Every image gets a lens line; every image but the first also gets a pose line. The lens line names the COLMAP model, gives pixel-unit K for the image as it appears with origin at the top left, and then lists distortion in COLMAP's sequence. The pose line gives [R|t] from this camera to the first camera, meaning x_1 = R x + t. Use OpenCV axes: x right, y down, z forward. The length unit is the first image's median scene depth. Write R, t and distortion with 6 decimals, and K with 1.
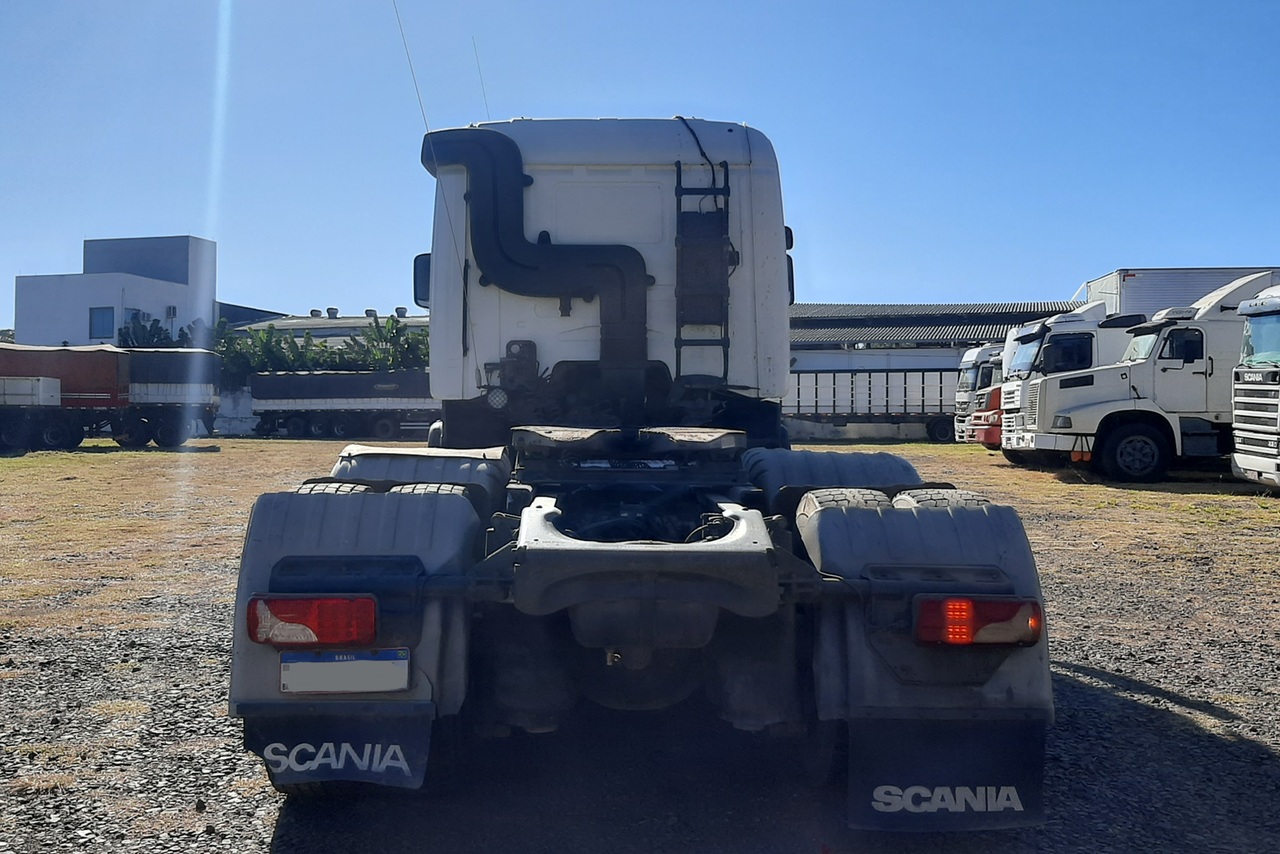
lens RADIAL K [[1277.6, 0, 619.1], [0, 1277.6, 457.5], [0, 0, 1]] dist [0.128836, -0.234123]
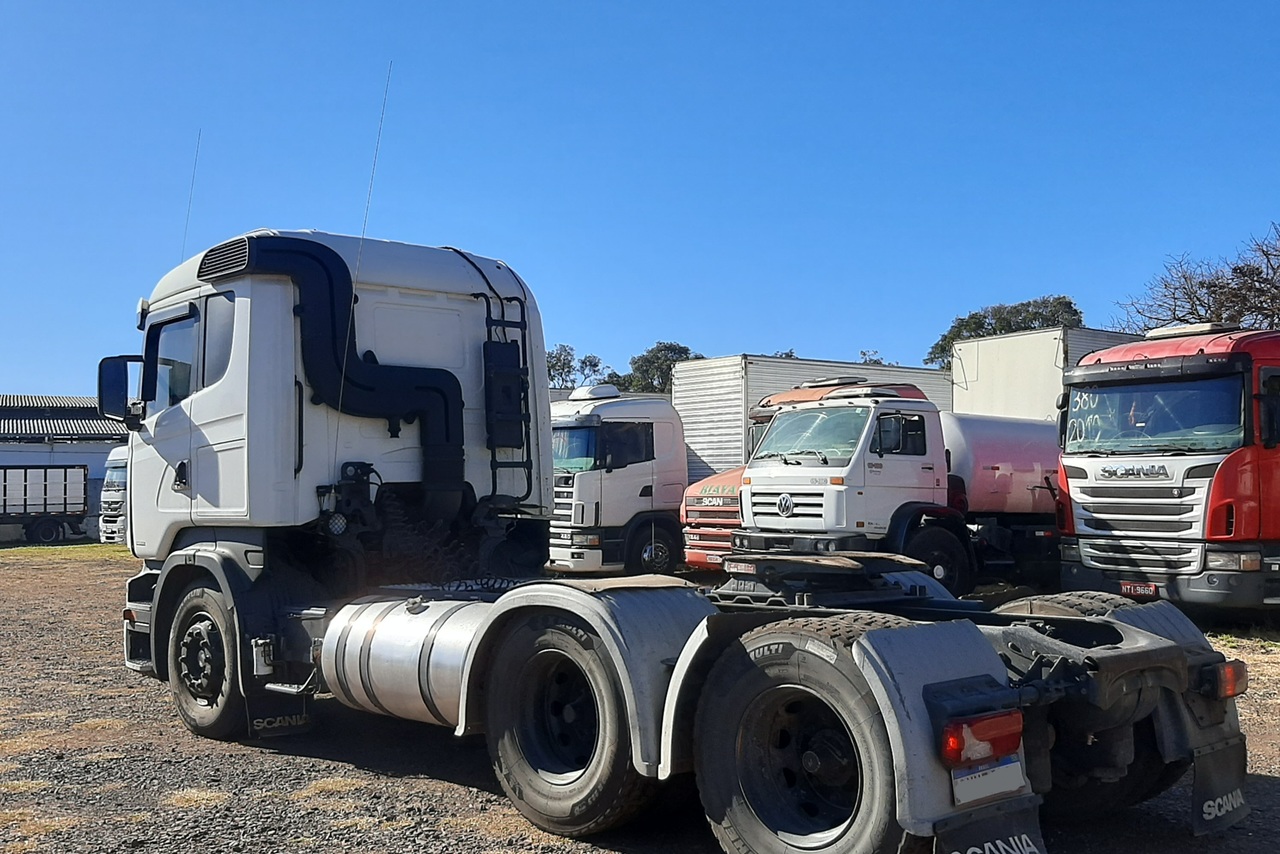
lens RADIAL K [[1277.6, 0, 619.1], [0, 1277.6, 457.5], [0, 0, 1]] dist [0.128836, -0.234123]
pose [[0.759944, 0.005145, 0.649969, -0.549453], [0.042319, 0.997455, -0.057375, -0.030911], [-0.648610, 0.071108, 0.757792, 0.139606]]
